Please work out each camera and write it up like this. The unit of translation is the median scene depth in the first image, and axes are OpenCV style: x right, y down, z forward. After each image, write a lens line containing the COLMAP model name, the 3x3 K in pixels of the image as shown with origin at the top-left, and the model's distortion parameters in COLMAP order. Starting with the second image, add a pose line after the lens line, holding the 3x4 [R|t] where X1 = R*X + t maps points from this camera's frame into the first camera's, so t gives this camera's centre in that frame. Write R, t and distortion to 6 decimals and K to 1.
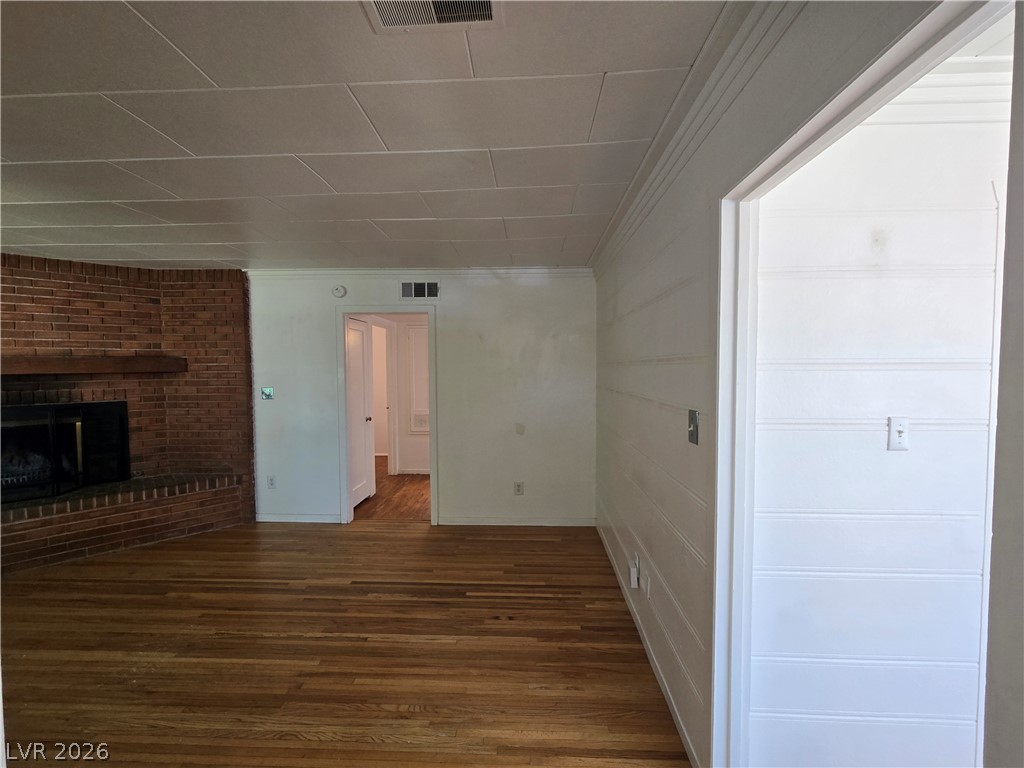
lens RADIAL K [[421.0, 0, 521.6], [0, 421.0, 382.1], [0, 0, 1]] dist [-0.001373, 0.000177]
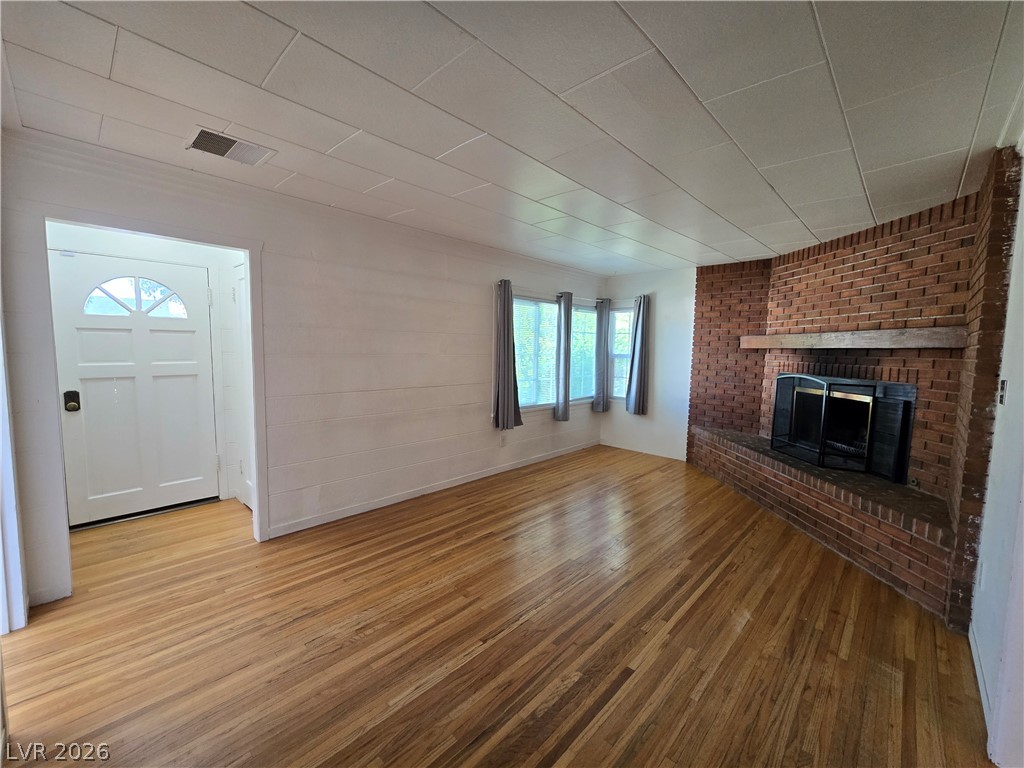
lens RADIAL K [[424.5, 0, 517.4], [0, 424.5, 383.5], [0, 0, 1]] dist [0.003929, 0.001072]
pose [[-0.667712, 0.054895, -0.742393, 0.140759], [-0.045456, 0.992410, 0.114265, -0.016062], [0.743031, 0.110043, -0.660148, 1.064901]]
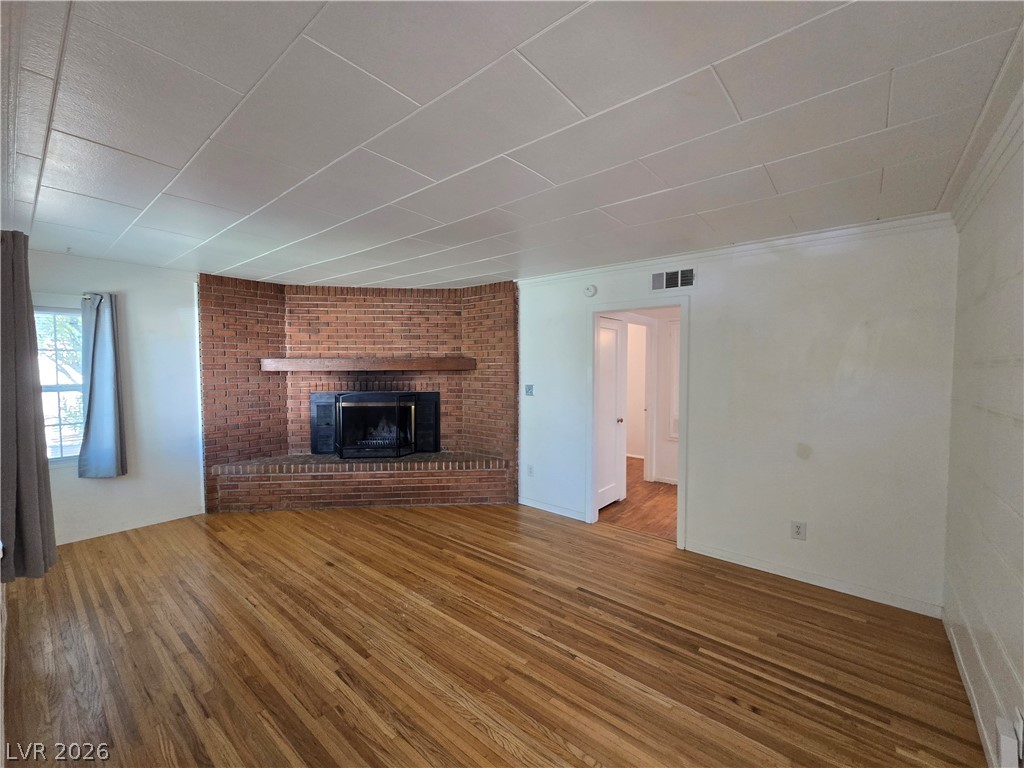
lens RADIAL K [[424.5, 0, 517.4], [0, 424.5, 383.5], [0, 0, 1]] dist [0.003929, 0.001072]
pose [[0.791044, 0.029308, -0.611057, 0.061813], [-0.027321, 0.999548, 0.012572, -0.004270], [0.611149, 0.006750, 0.791487, 0.114045]]
